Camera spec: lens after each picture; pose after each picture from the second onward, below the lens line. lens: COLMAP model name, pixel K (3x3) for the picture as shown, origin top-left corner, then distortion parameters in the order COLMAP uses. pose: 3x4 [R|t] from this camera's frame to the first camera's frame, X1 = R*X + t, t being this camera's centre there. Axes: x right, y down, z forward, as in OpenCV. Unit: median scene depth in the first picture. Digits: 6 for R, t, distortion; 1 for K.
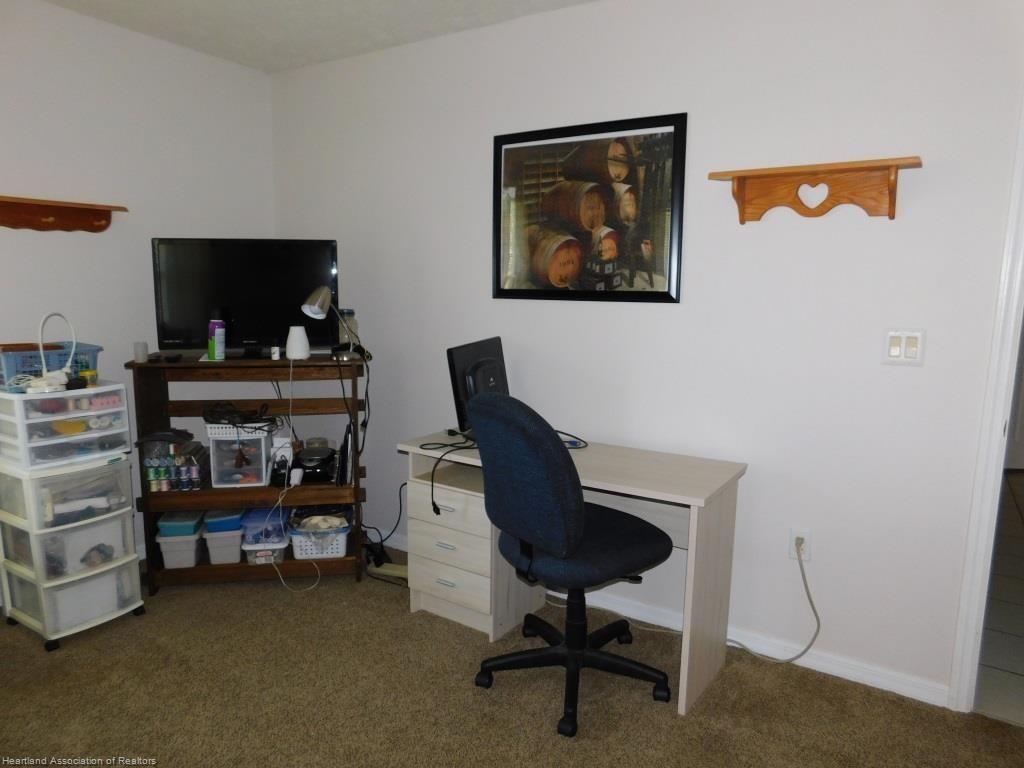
lens RADIAL K [[678.1, 0, 518.0], [0, 678.1, 384.6], [0, 0, 1]] dist [-0.070106, 0.058267]
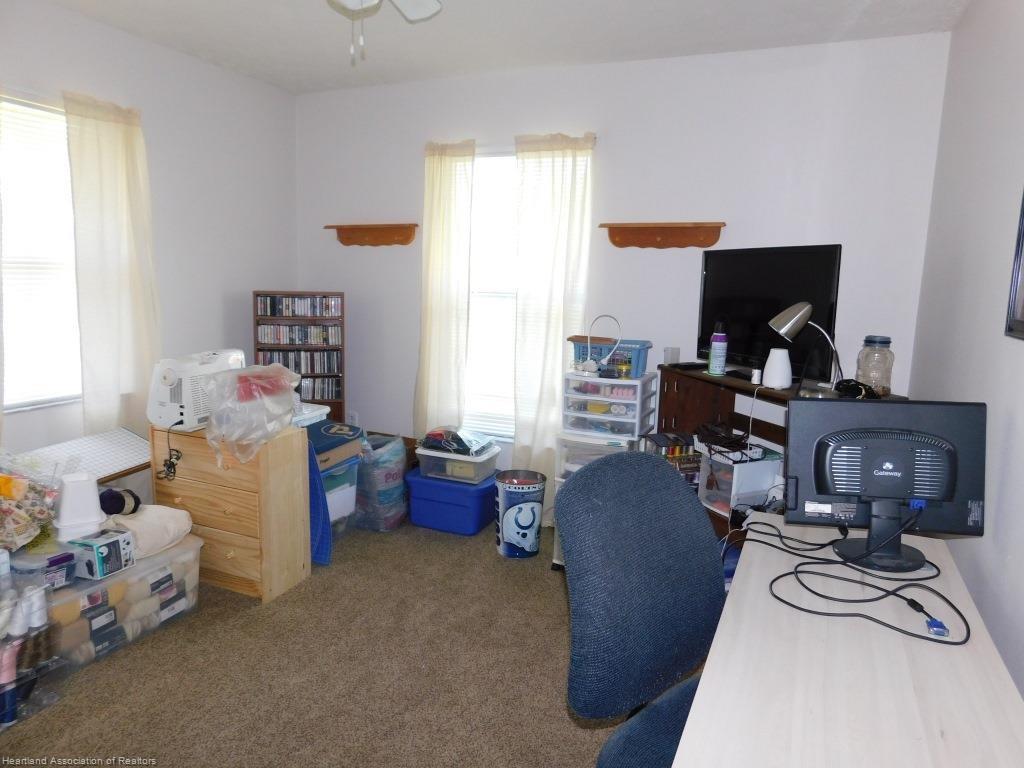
lens RADIAL K [[678.1, 0, 515.6], [0, 678.1, 382.8], [0, 0, 1]] dist [-0.070106, 0.058267]
pose [[0.148840, 0.139426, -0.978983, 0.491579], [-0.182993, 0.976794, 0.111293, -0.086874], [0.971782, 0.162582, 0.170900, 0.607821]]
